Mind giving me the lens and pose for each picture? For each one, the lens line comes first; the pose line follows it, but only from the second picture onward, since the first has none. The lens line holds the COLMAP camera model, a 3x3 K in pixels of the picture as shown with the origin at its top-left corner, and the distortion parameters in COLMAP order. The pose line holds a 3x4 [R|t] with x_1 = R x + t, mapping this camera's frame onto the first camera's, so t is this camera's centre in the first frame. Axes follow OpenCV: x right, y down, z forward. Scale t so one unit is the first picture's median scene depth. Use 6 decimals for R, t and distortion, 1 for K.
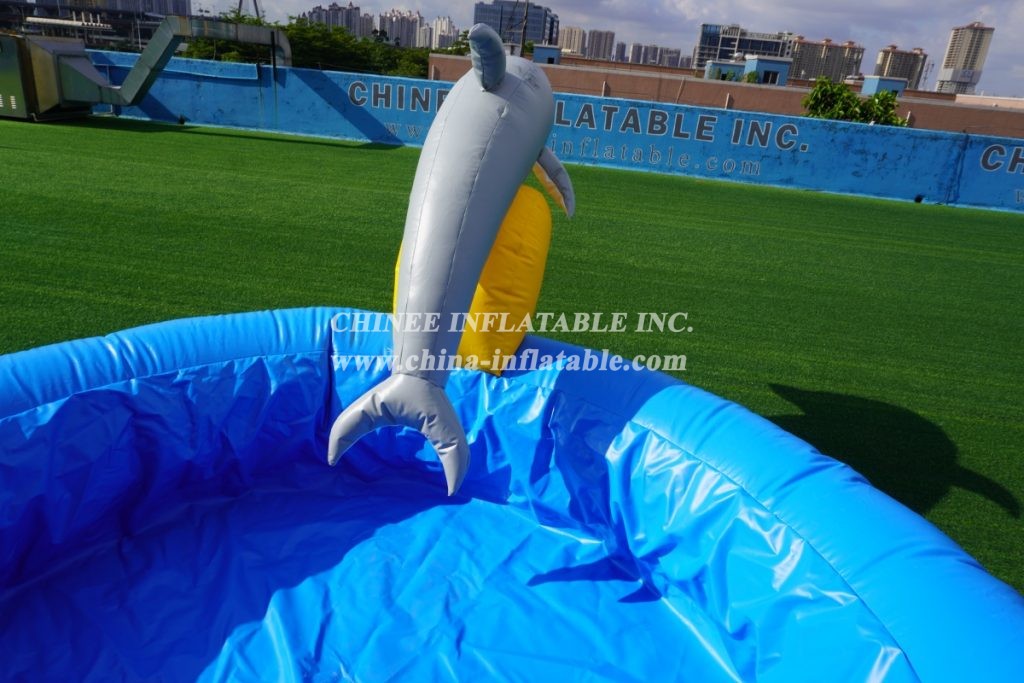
lens RADIAL K [[684.1, 0, 507.5], [0, 684.1, 333.3], [0, 0, 1]] dist [-0.006522, 0.006605]
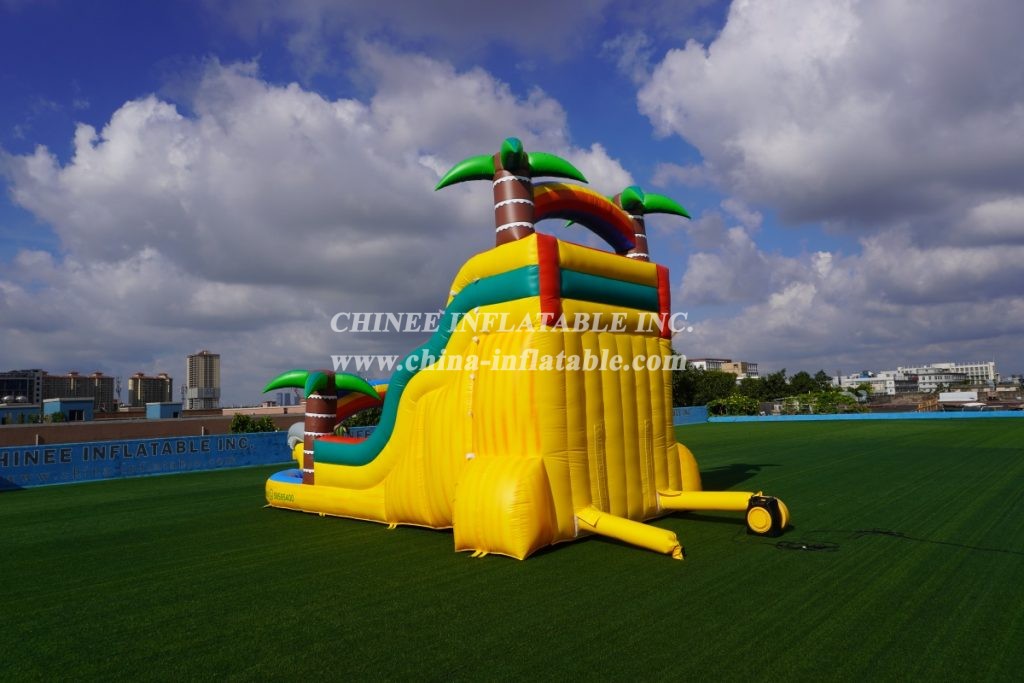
lens RADIAL K [[684.1, 0, 510.2], [0, 684.1, 339.7], [0, 0, 1]] dist [-0.006522, 0.006605]
pose [[0.555255, -0.029997, 0.831139, -0.137322], [0.385876, 0.894565, -0.225505, 0.034129], [-0.736744, 0.445930, 0.508287, -0.127530]]
